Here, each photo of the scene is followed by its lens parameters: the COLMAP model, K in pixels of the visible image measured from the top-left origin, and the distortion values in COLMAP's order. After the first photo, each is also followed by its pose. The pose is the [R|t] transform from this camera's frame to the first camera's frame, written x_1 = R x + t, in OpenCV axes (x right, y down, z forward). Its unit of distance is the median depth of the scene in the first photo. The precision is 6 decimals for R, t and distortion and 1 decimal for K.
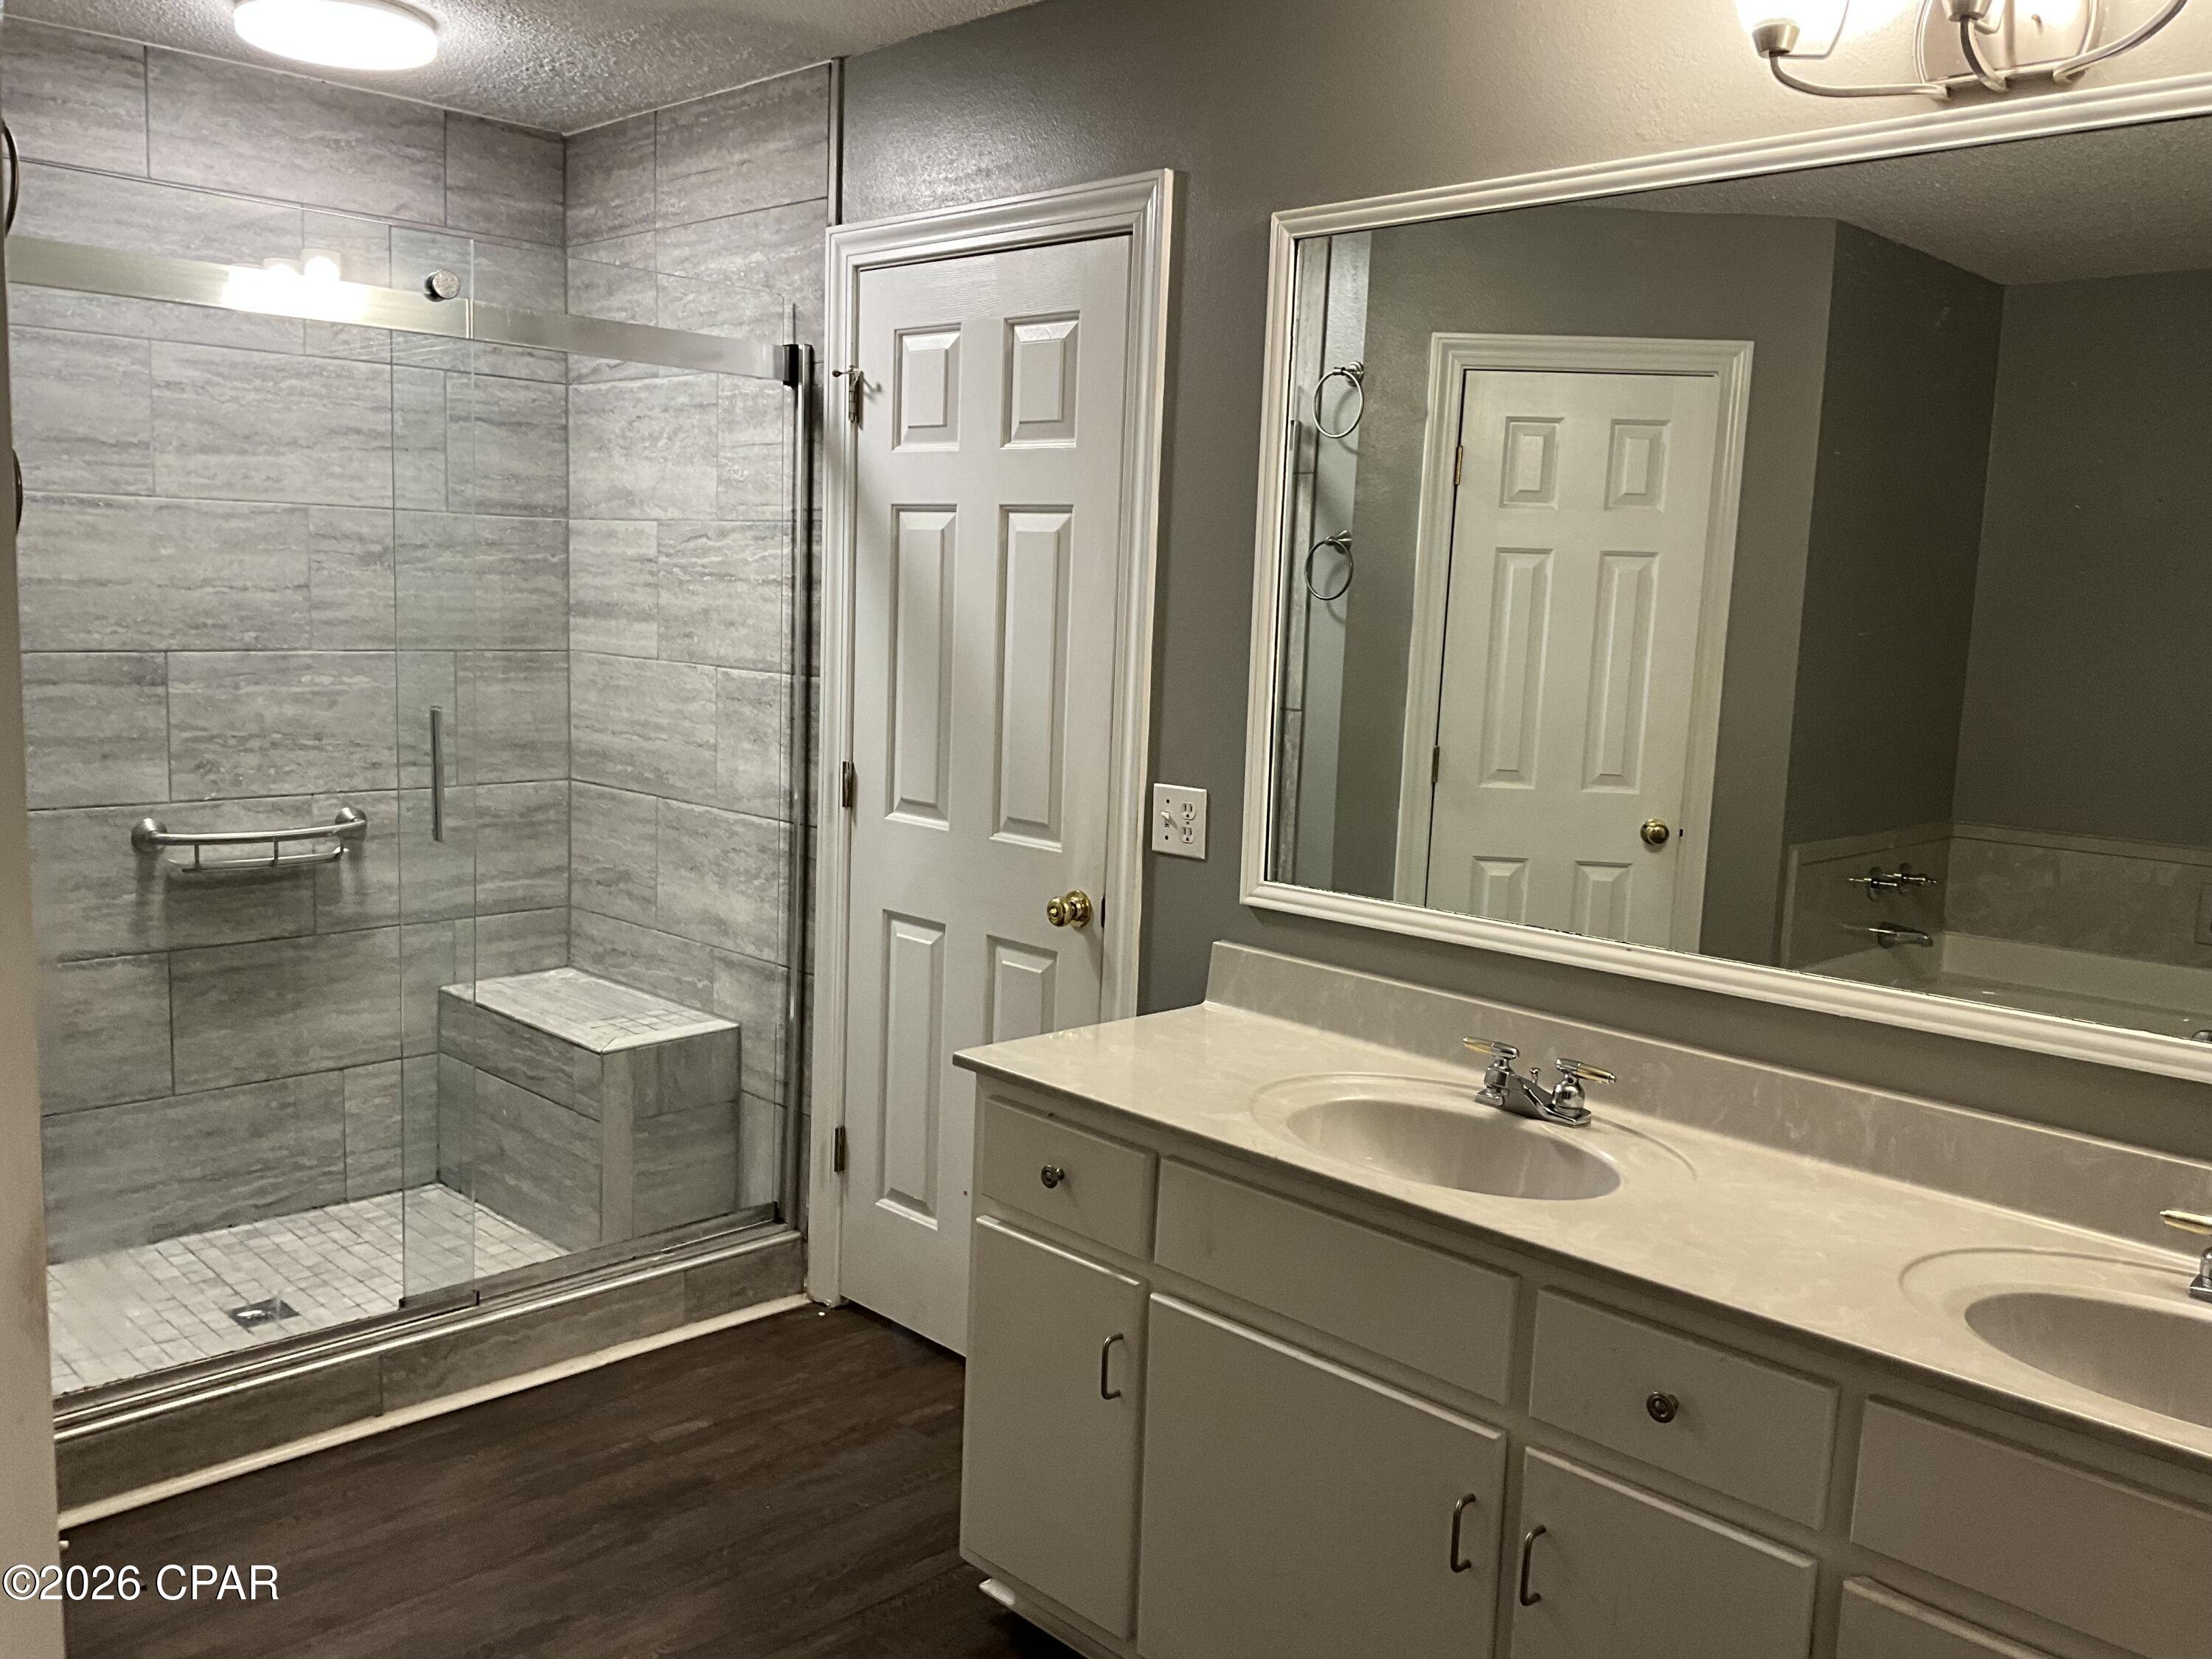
lens RADIAL K [[1845.0, 0, 1100.2], [0, 1845.0, 824.1], [0, 0, 1]] dist [0.062092, -0.130017]
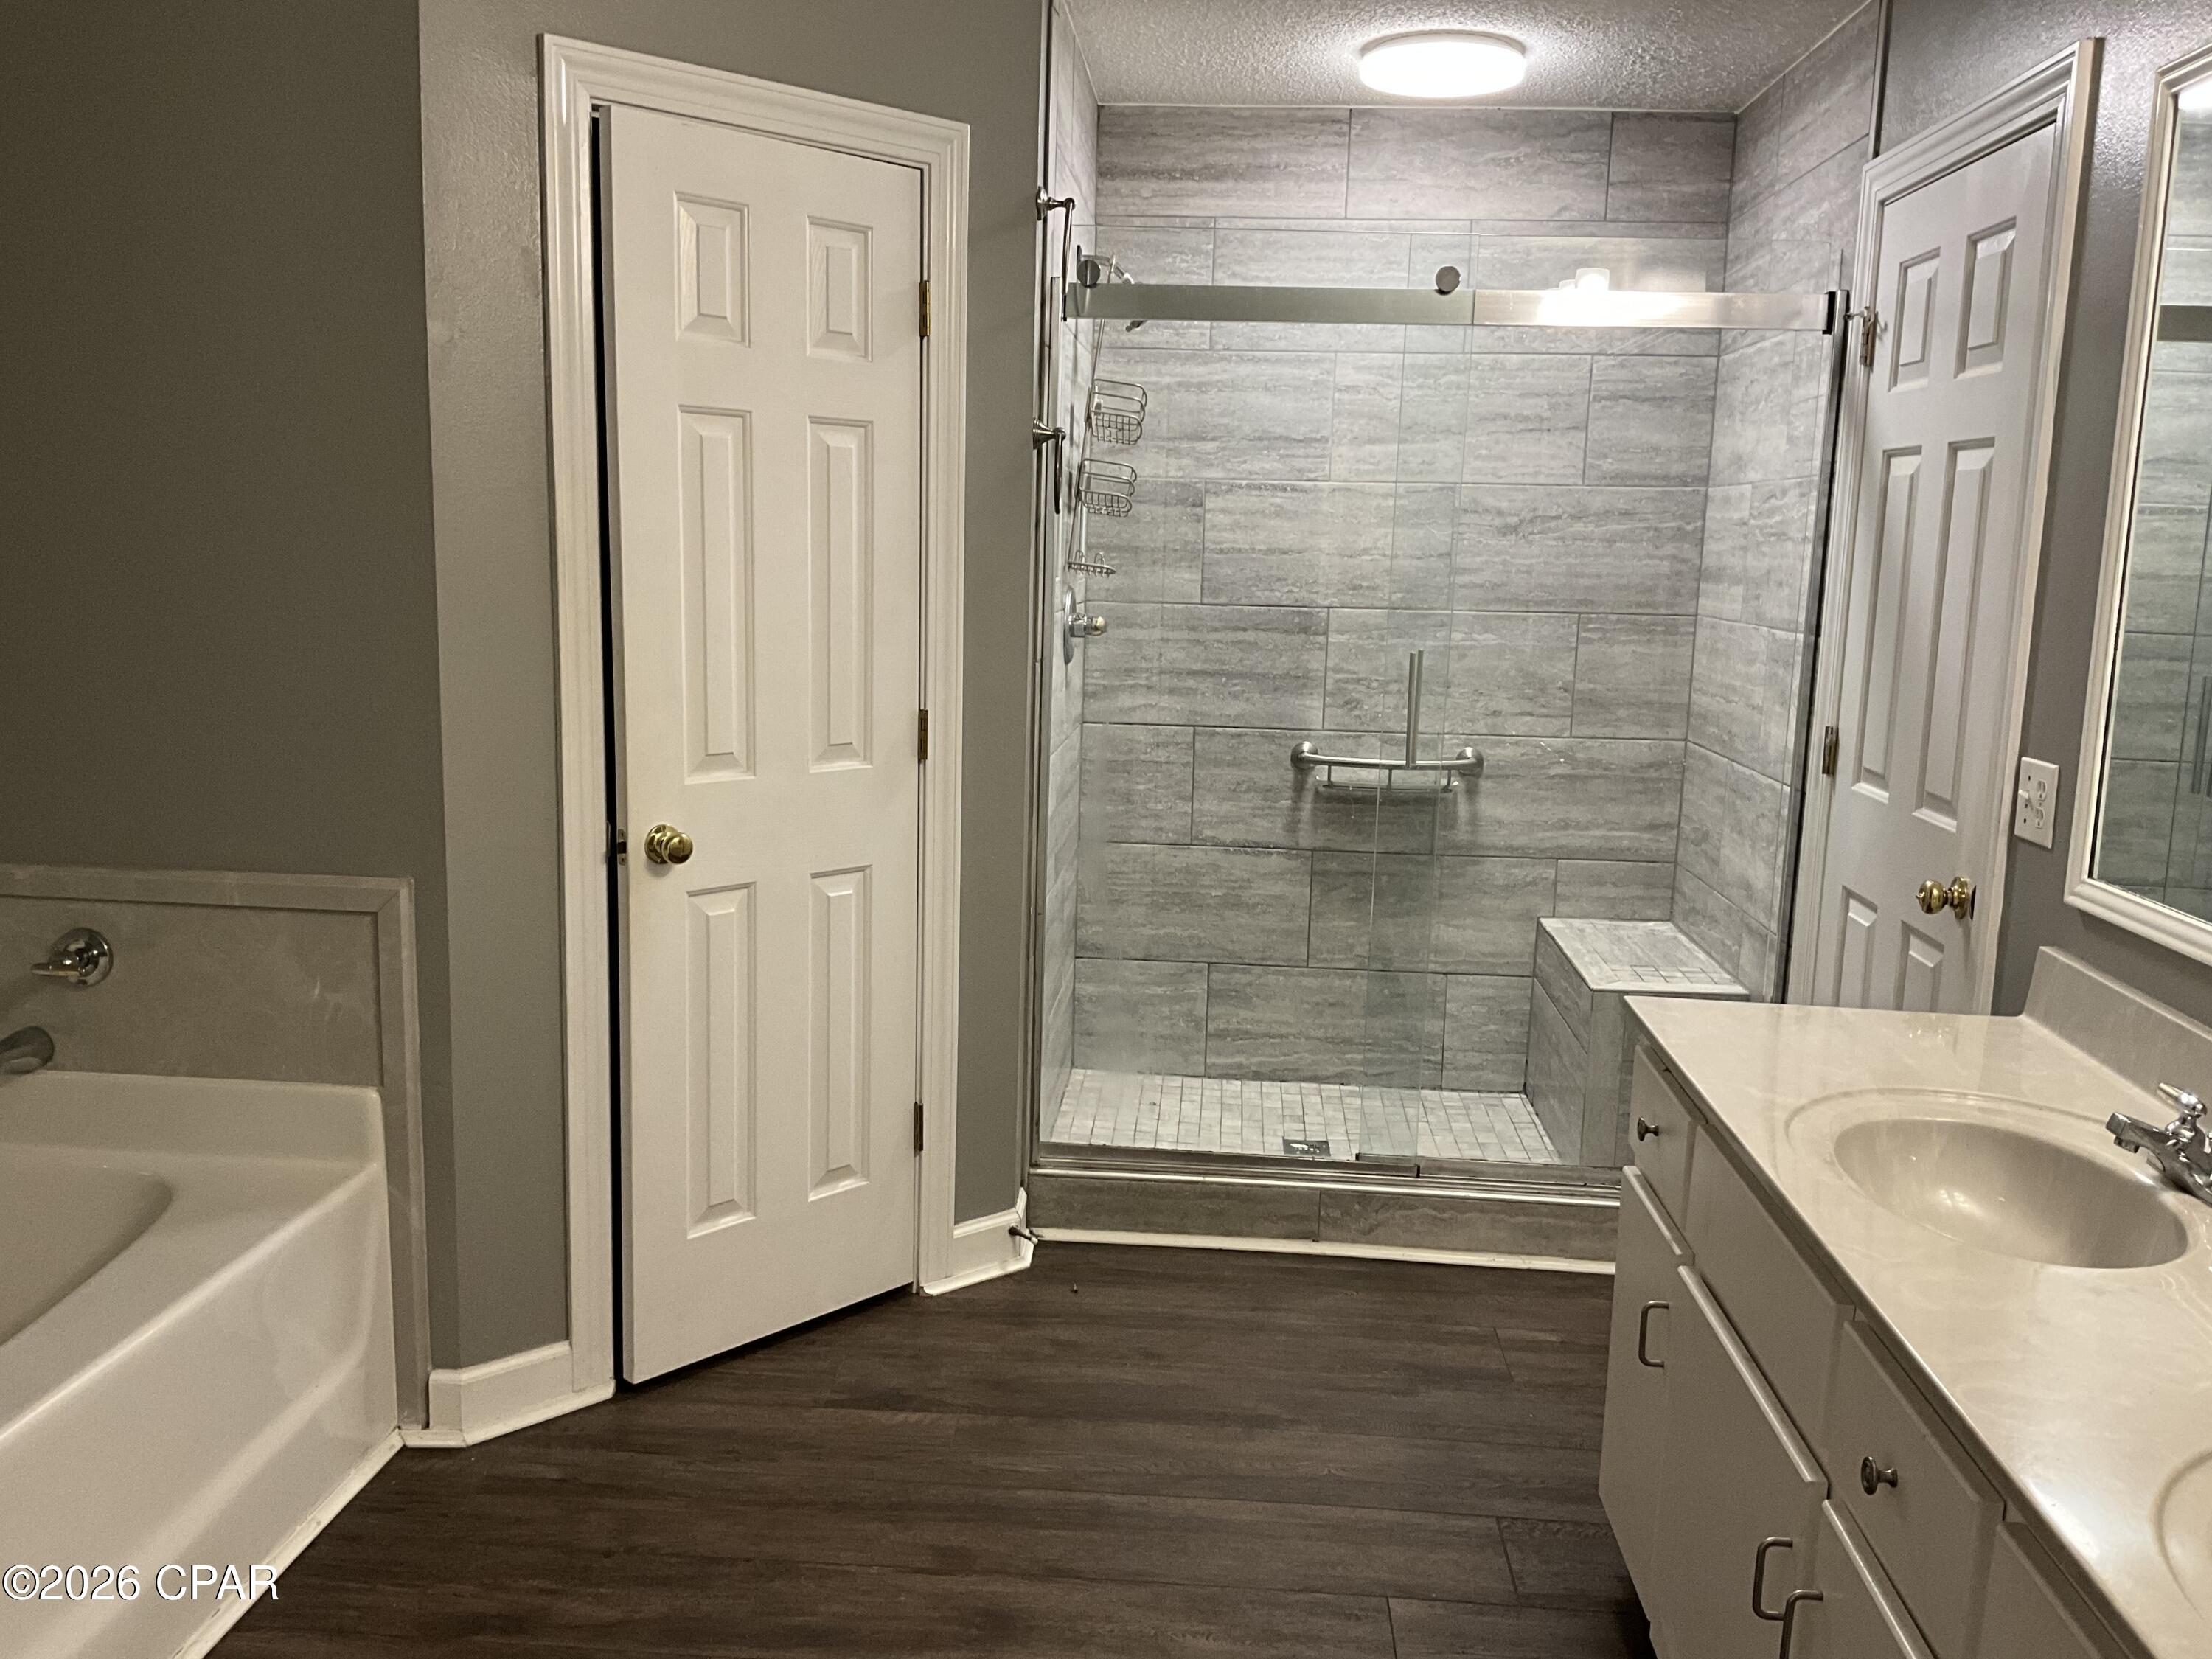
lens RADIAL K [[1845.0, 0, 1102.4], [0, 1845.0, 835.1], [0, 0, 1]] dist [0.062092, -0.130017]
pose [[0.639252, 0.102126, -0.762186, 0.353285], [-0.100171, 0.993756, 0.049140, 0.012079], [0.762445, 0.044936, 0.645491, 0.100833]]
